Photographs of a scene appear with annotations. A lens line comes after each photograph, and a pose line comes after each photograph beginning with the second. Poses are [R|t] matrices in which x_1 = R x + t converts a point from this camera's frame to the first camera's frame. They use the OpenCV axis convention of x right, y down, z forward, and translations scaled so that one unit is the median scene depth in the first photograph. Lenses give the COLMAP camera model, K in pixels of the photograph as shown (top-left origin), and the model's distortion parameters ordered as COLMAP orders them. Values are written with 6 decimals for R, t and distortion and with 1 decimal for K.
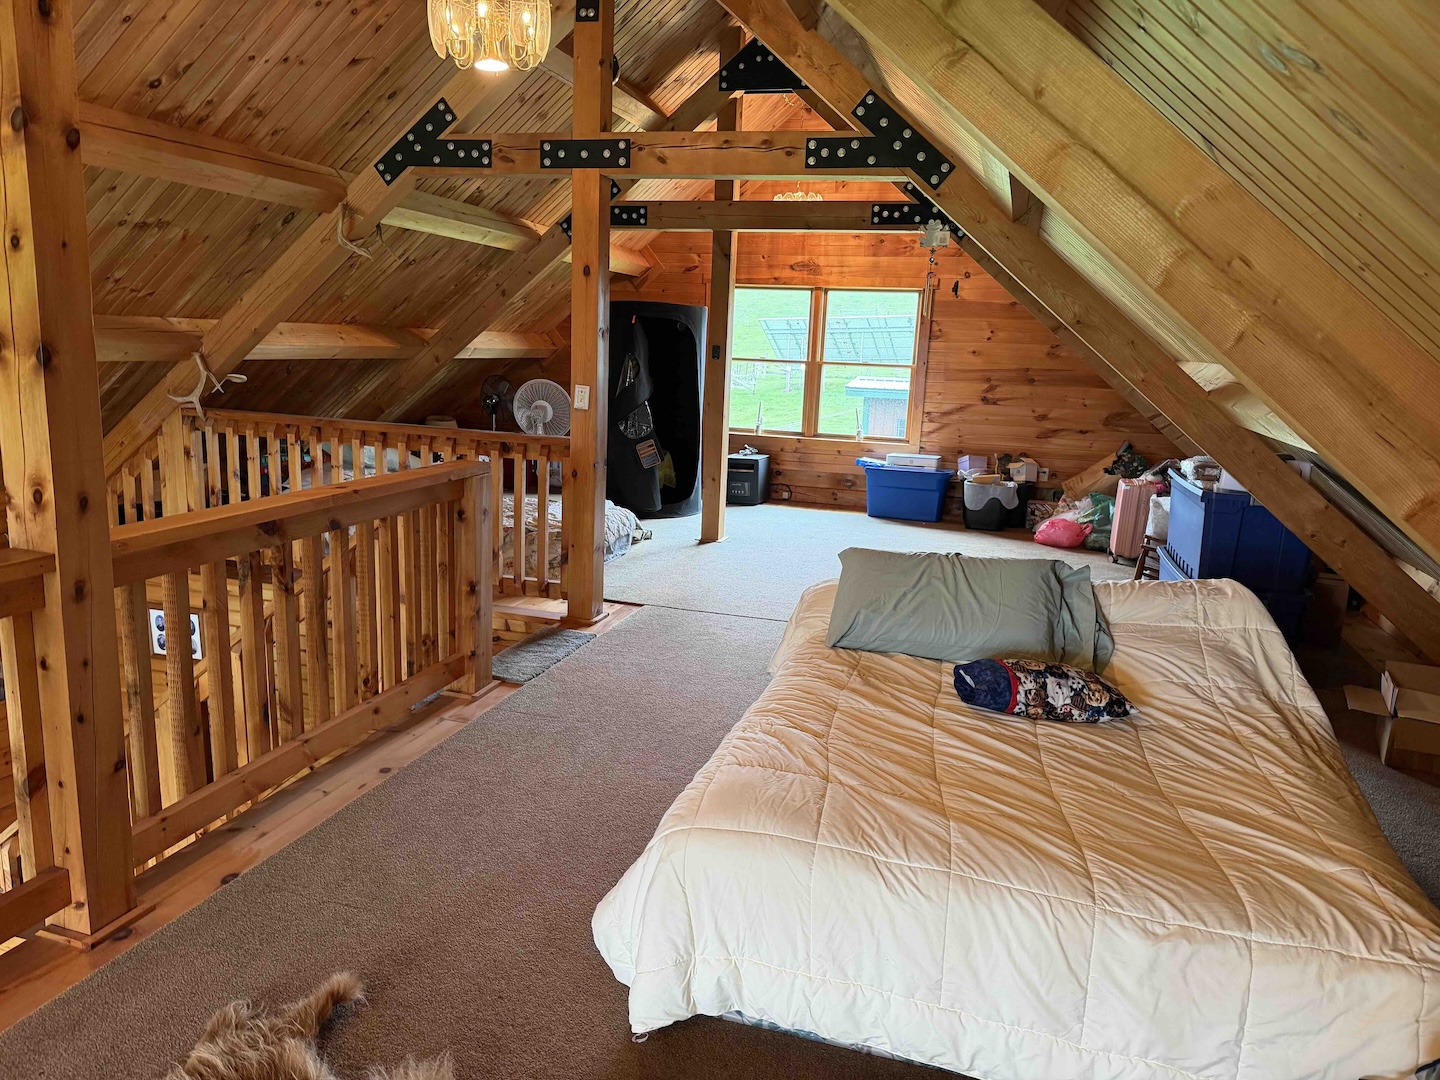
lens RADIAL K [[1011.8, 0, 703.6], [0, 1011.8, 516.8], [0, 0, 1]] dist [0.065606, -0.081850]
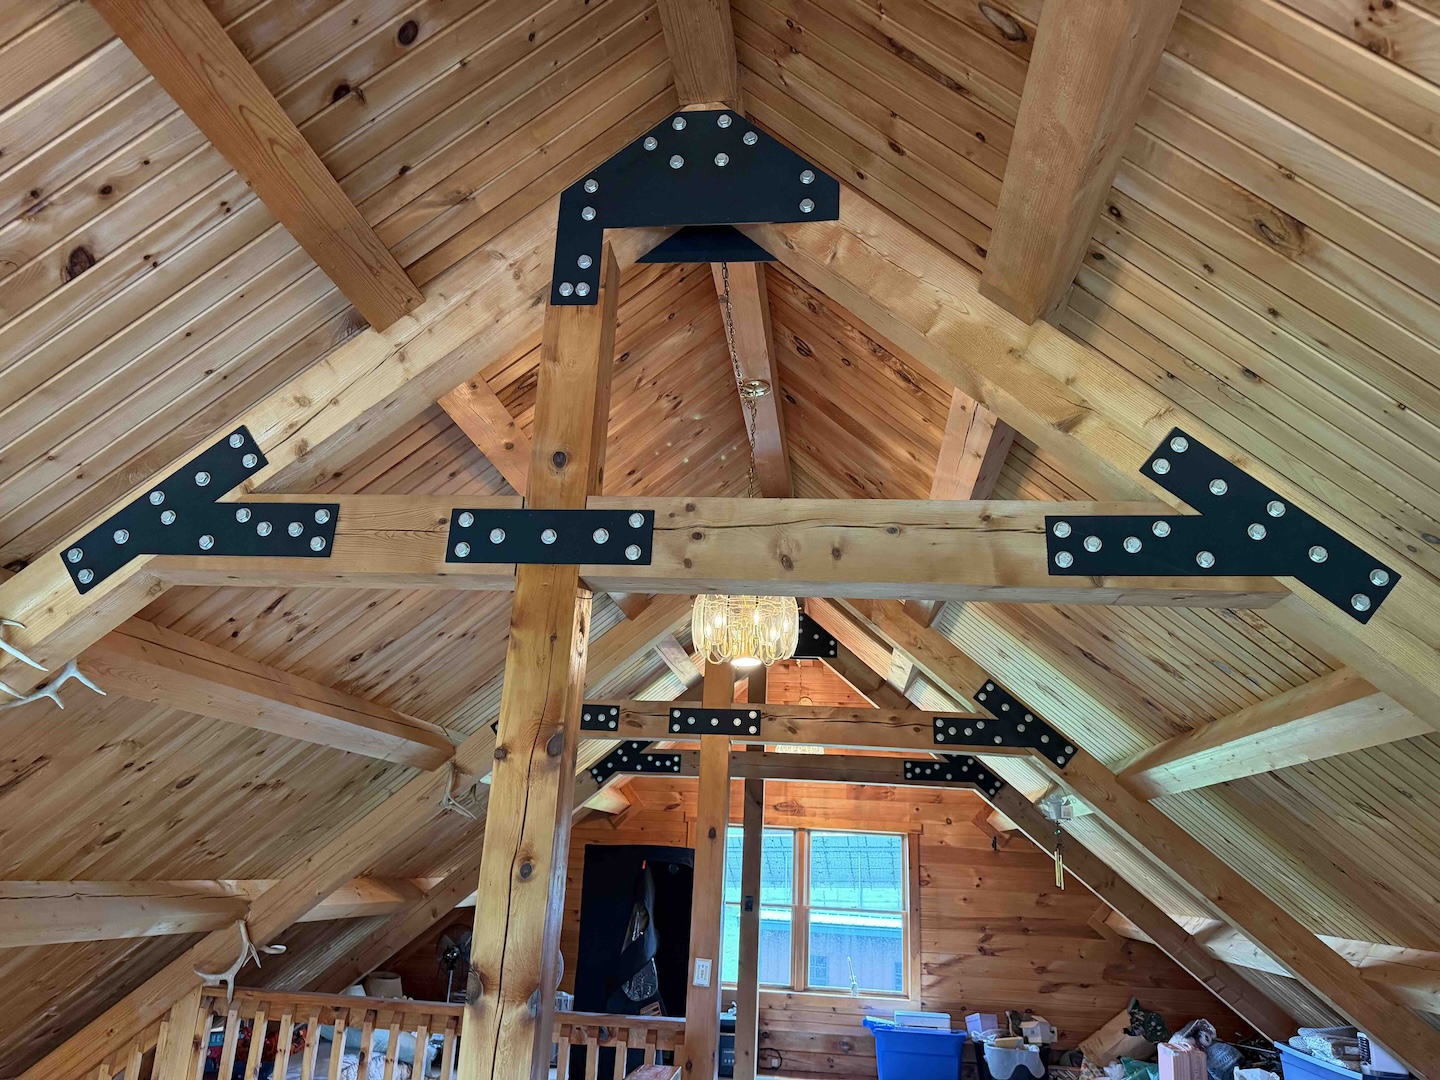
lens RADIAL K [[1011.8, 0, 713.1], [0, 1011.8, 543.0], [0, 0, 1]] dist [0.065606, -0.081850]
pose [[0.985093, 0.055687, 0.162762, -0.173719], [0.024140, 0.892044, -0.451304, -0.028113], [-0.170323, 0.448505, 0.877402, -0.000058]]
